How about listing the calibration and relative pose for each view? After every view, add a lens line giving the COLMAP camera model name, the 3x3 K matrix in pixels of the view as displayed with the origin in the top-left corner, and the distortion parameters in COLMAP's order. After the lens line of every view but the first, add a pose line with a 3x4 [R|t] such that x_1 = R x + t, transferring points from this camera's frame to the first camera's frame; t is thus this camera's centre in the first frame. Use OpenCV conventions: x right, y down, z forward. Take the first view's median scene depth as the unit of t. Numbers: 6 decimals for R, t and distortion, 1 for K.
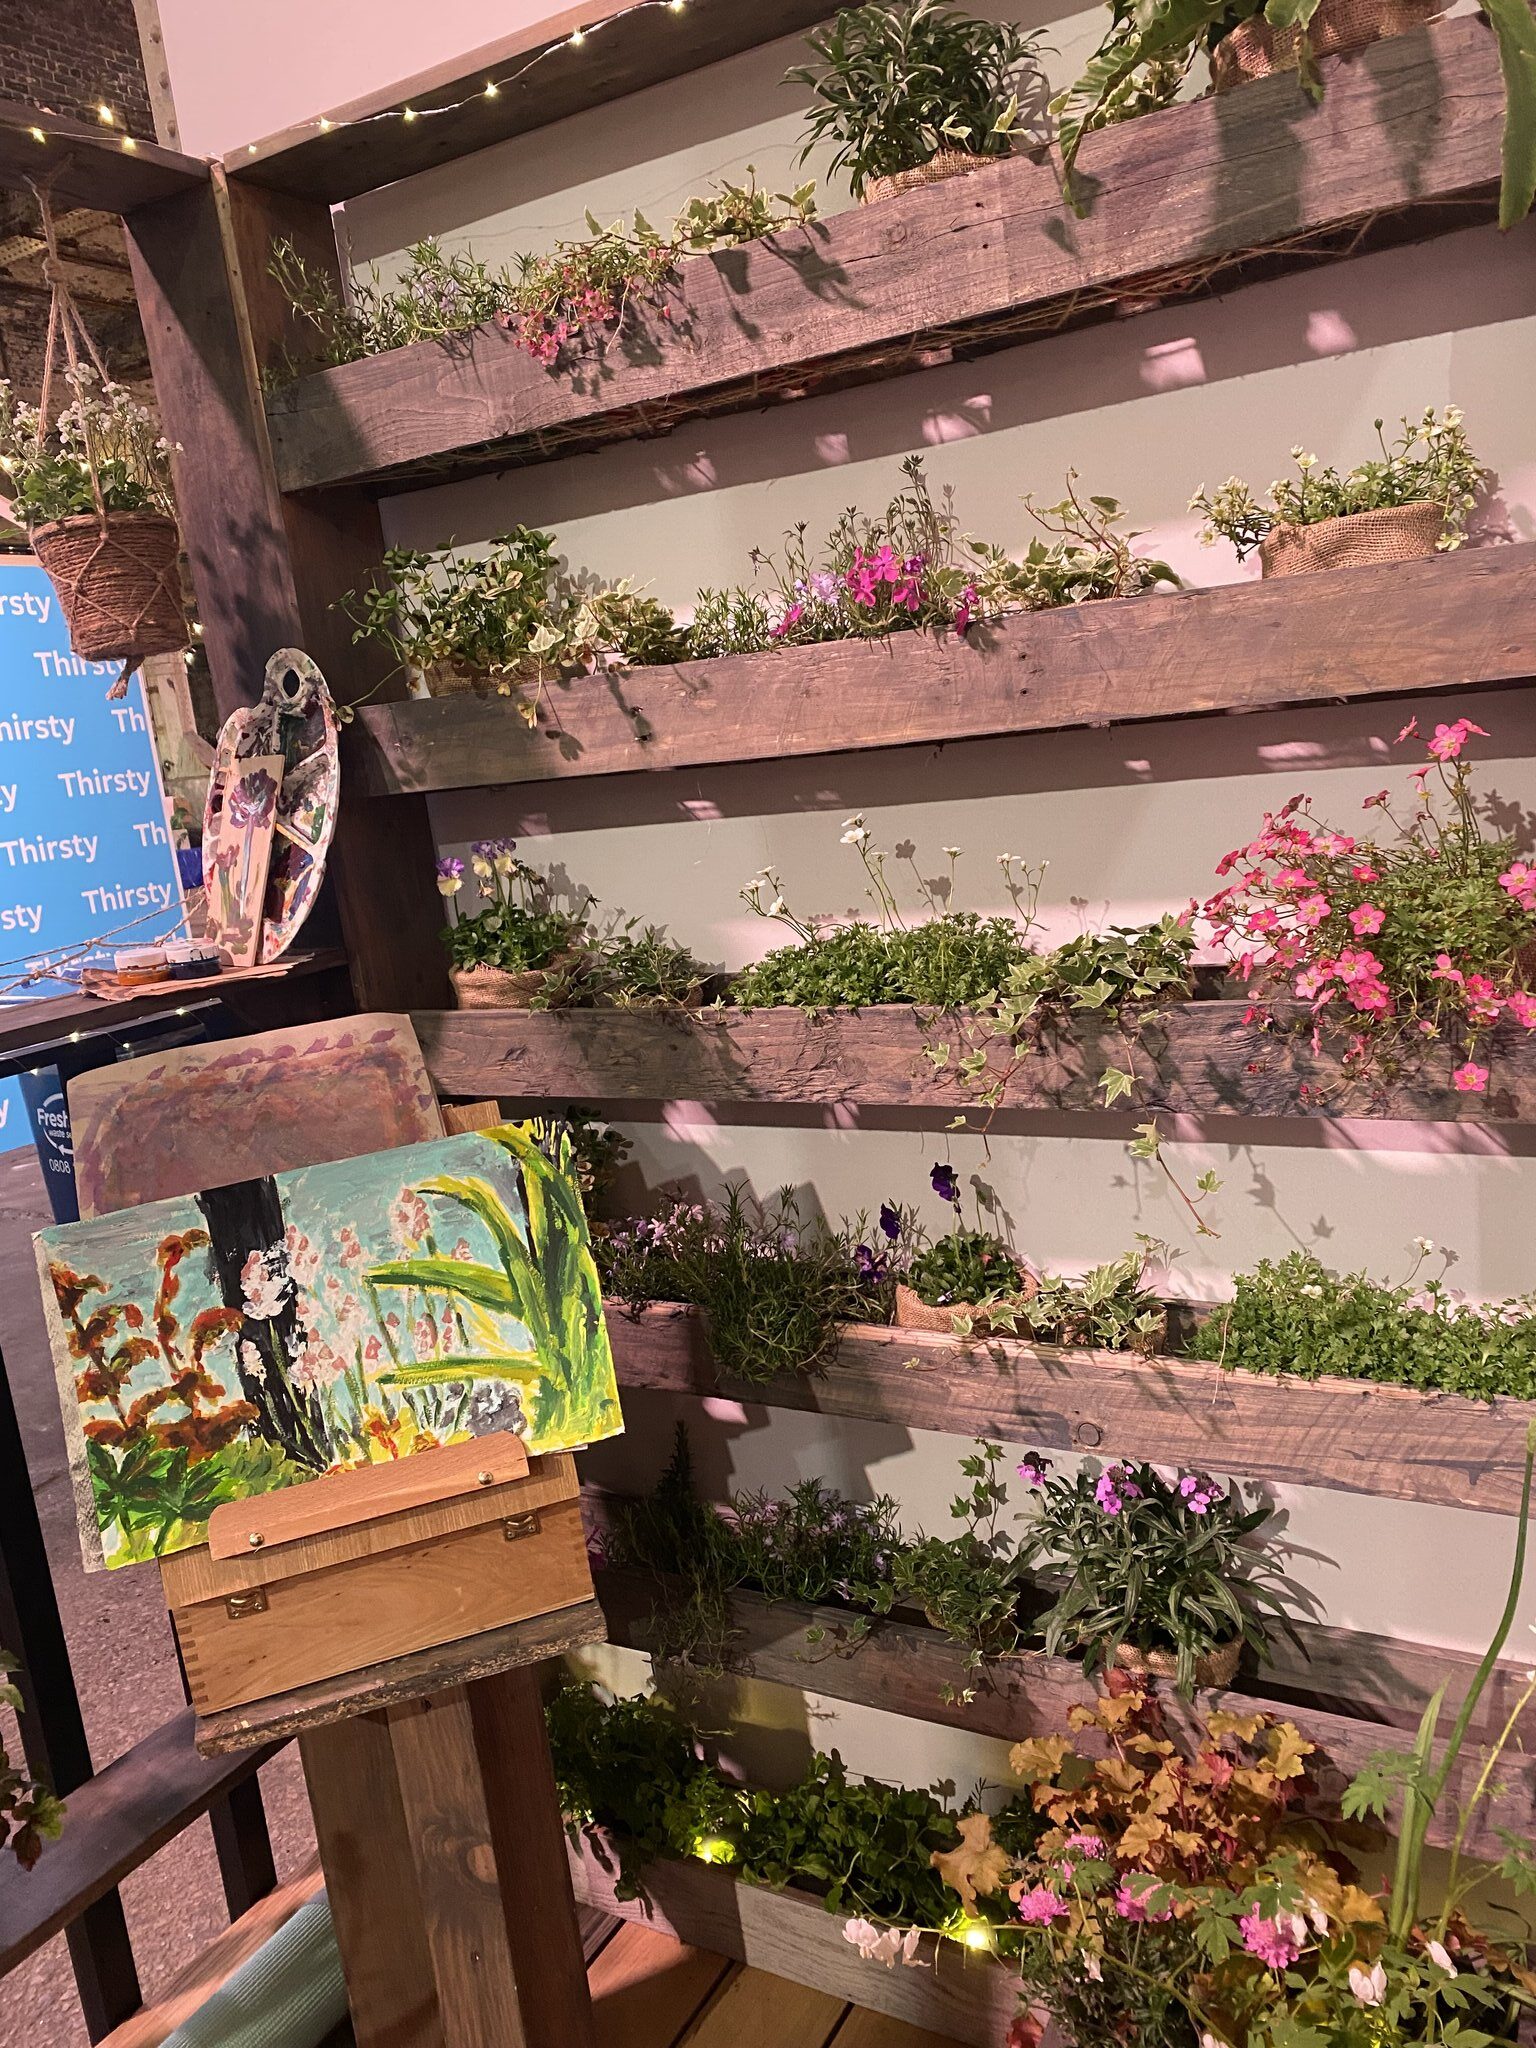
lens RADIAL K [[1549.4, 0, 768.0], [0, 1549.4, 1024.0], [0, 0, 1]] dist [0.125356, -0.207084]
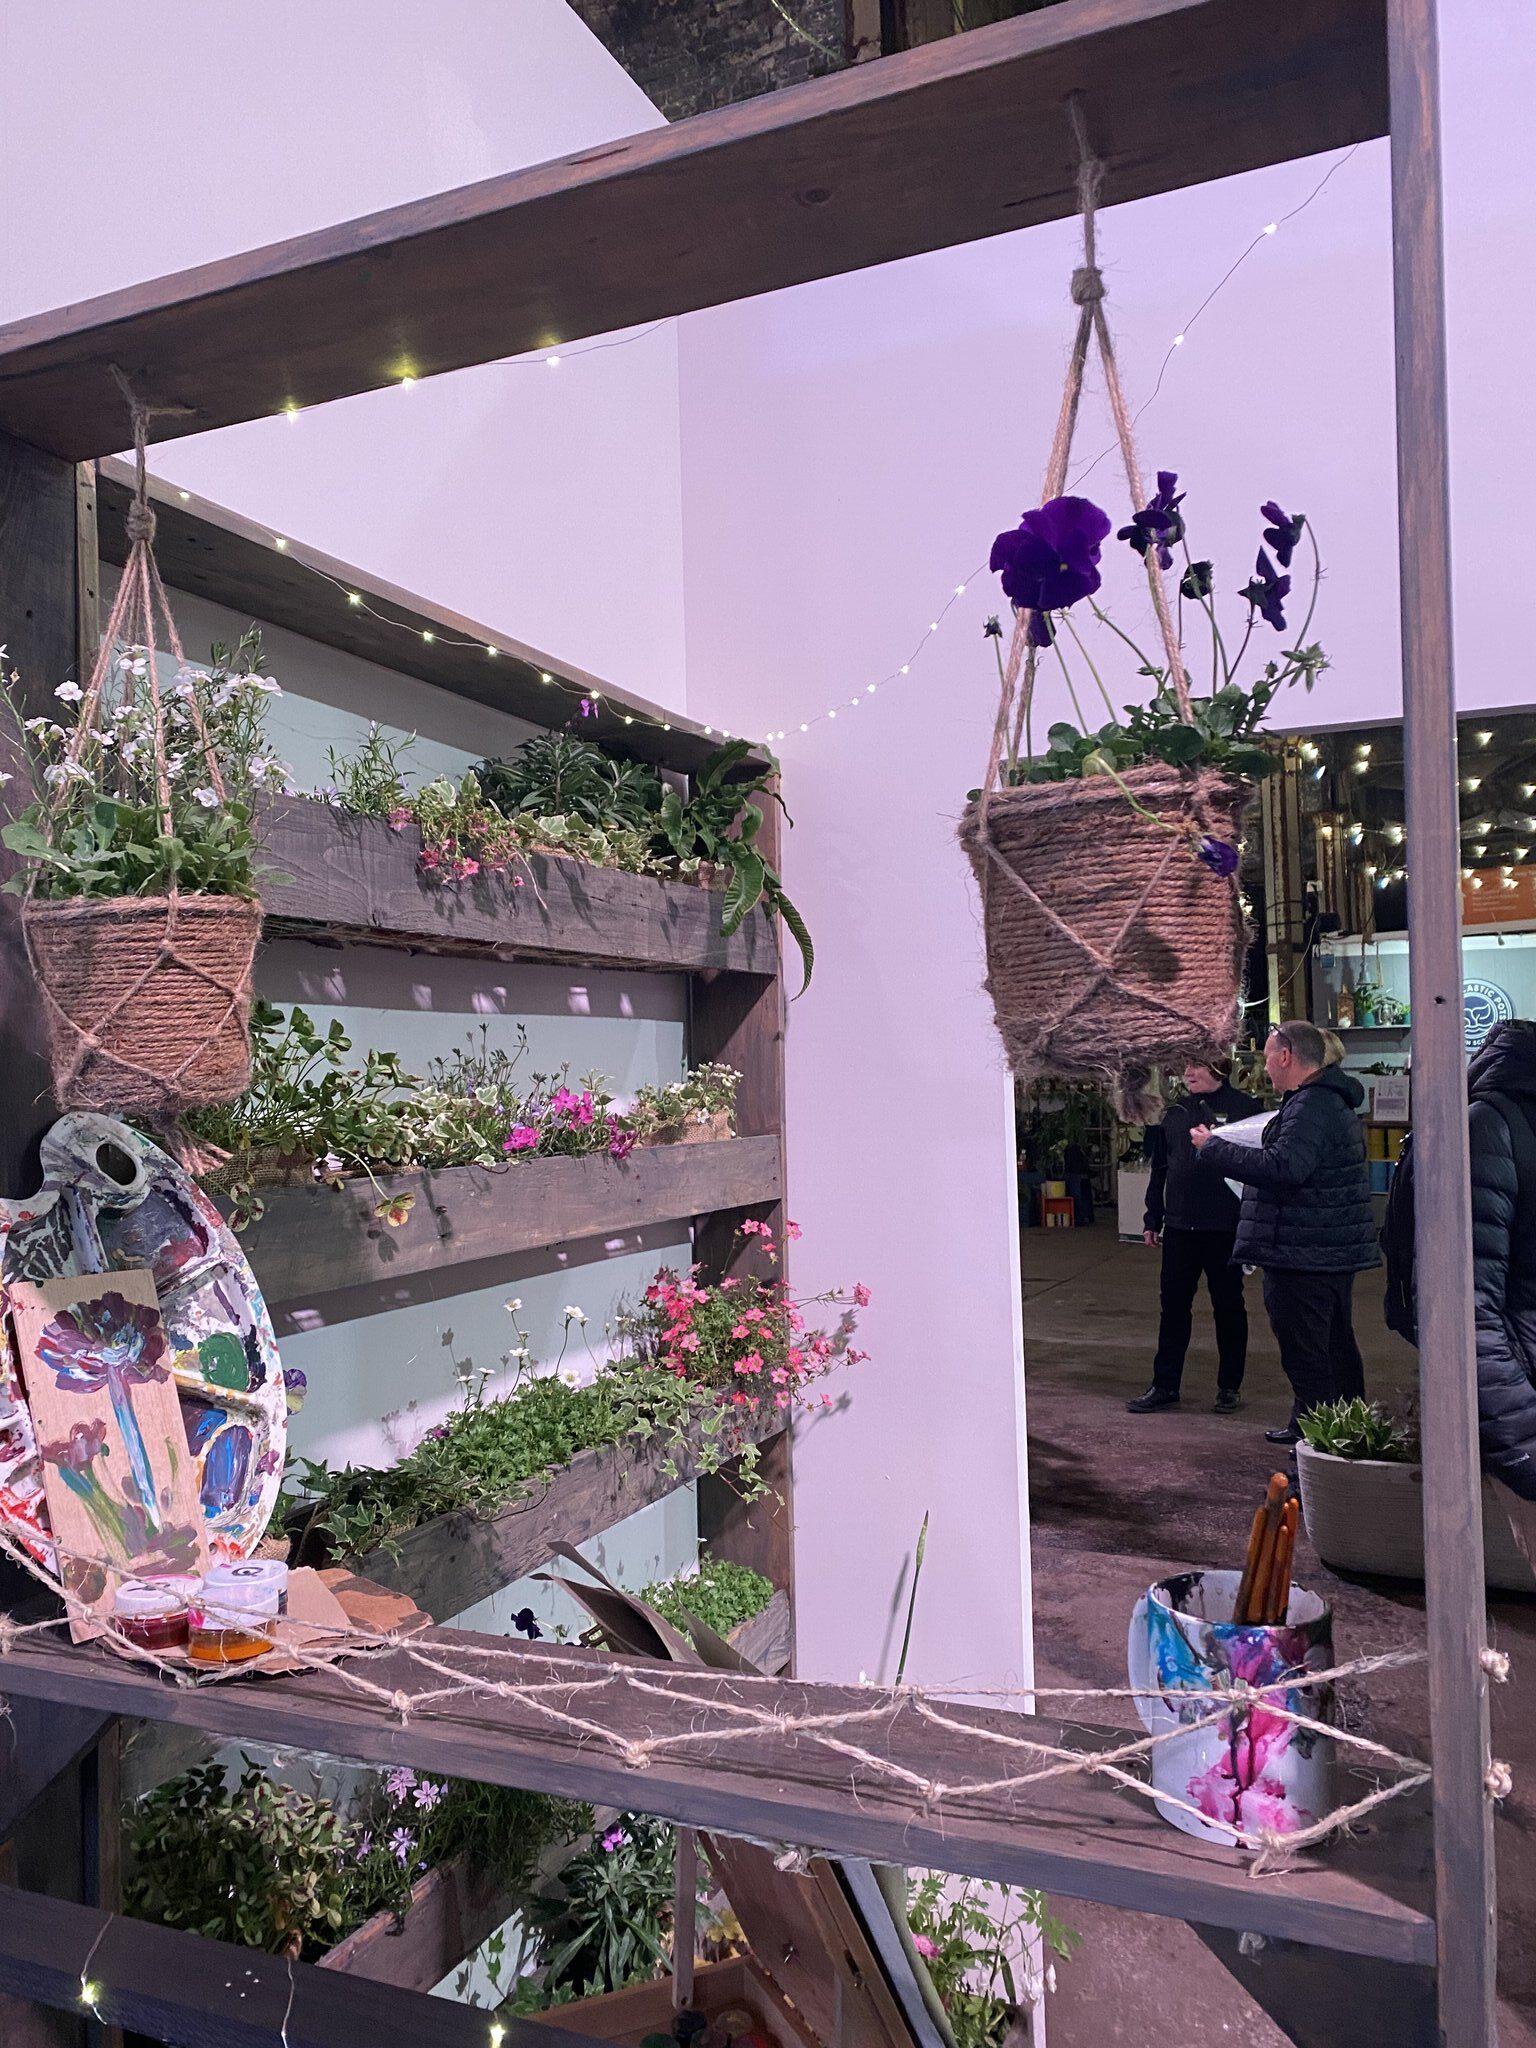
lens RADIAL K [[1549.4, 0, 768.0], [0, 1549.4, 1024.0], [0, 0, 1]] dist [0.125356, -0.207084]
pose [[-0.106293, 0.146949, 0.983416, -1.128763], [0.222282, 0.967502, -0.120545, -0.149383], [-0.969171, 0.205783, -0.135503, 0.913668]]
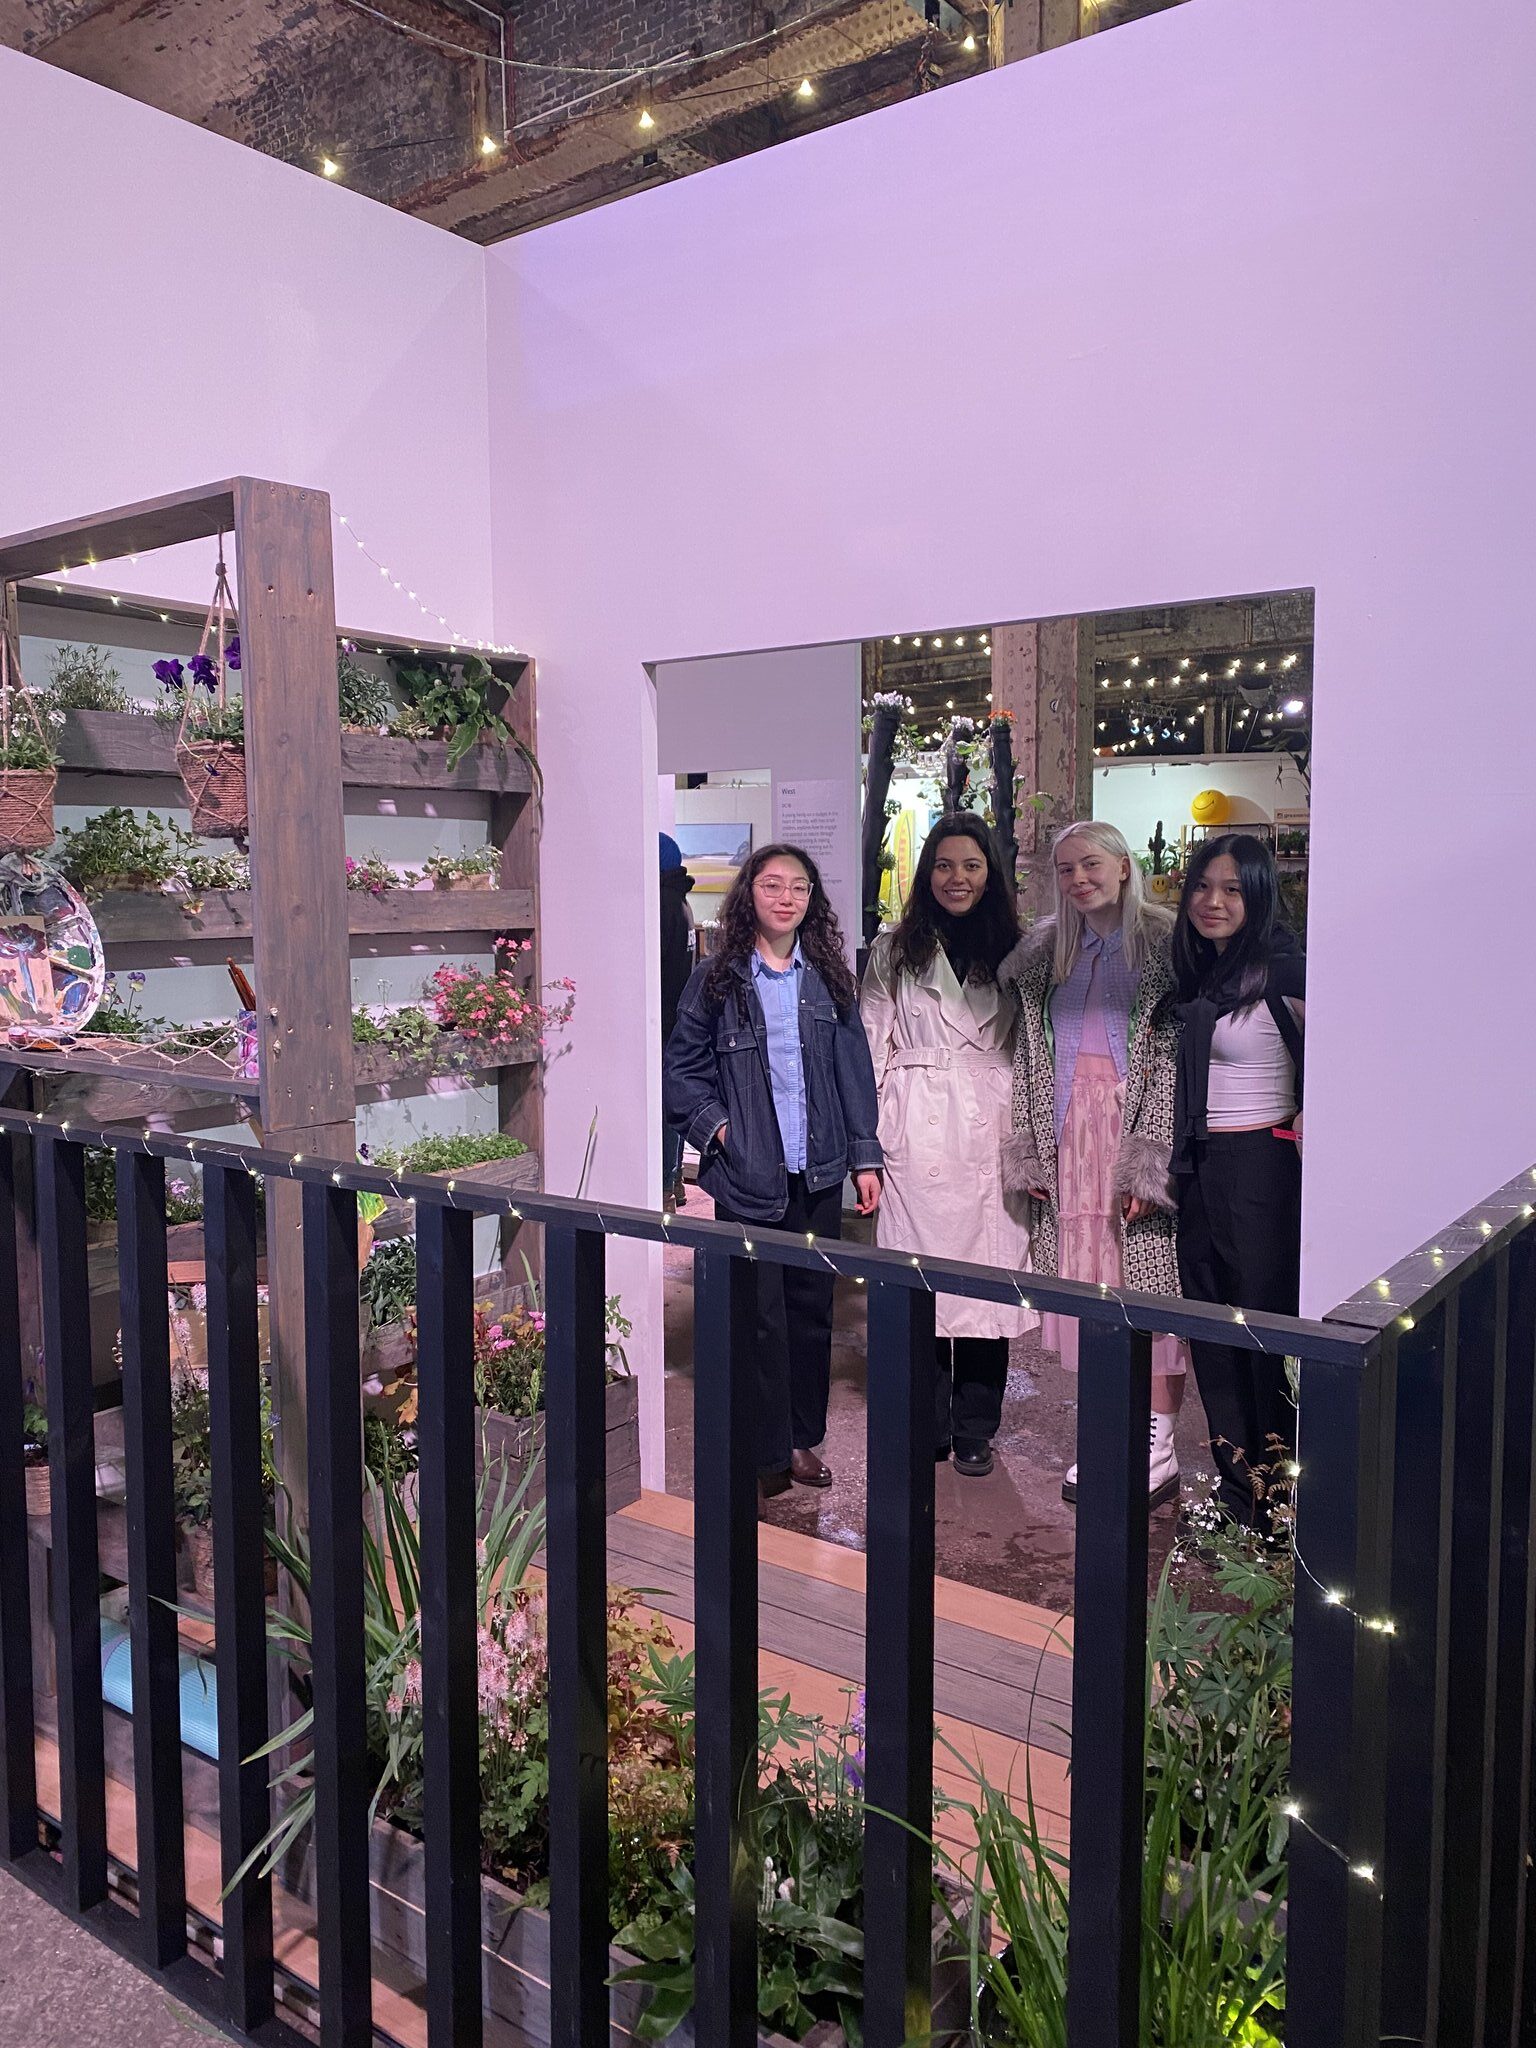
lens RADIAL K [[1553.8, 0, 770.5], [0, 1553.8, 995.7], [0, 0, 1]] dist [0.126324, -0.205662]
pose [[0.126194, 0.036760, 0.991324, -2.090398], [0.178281, 0.982202, -0.059117, 0.164701], [-0.975854, 0.184195, 0.117394, 0.076563]]
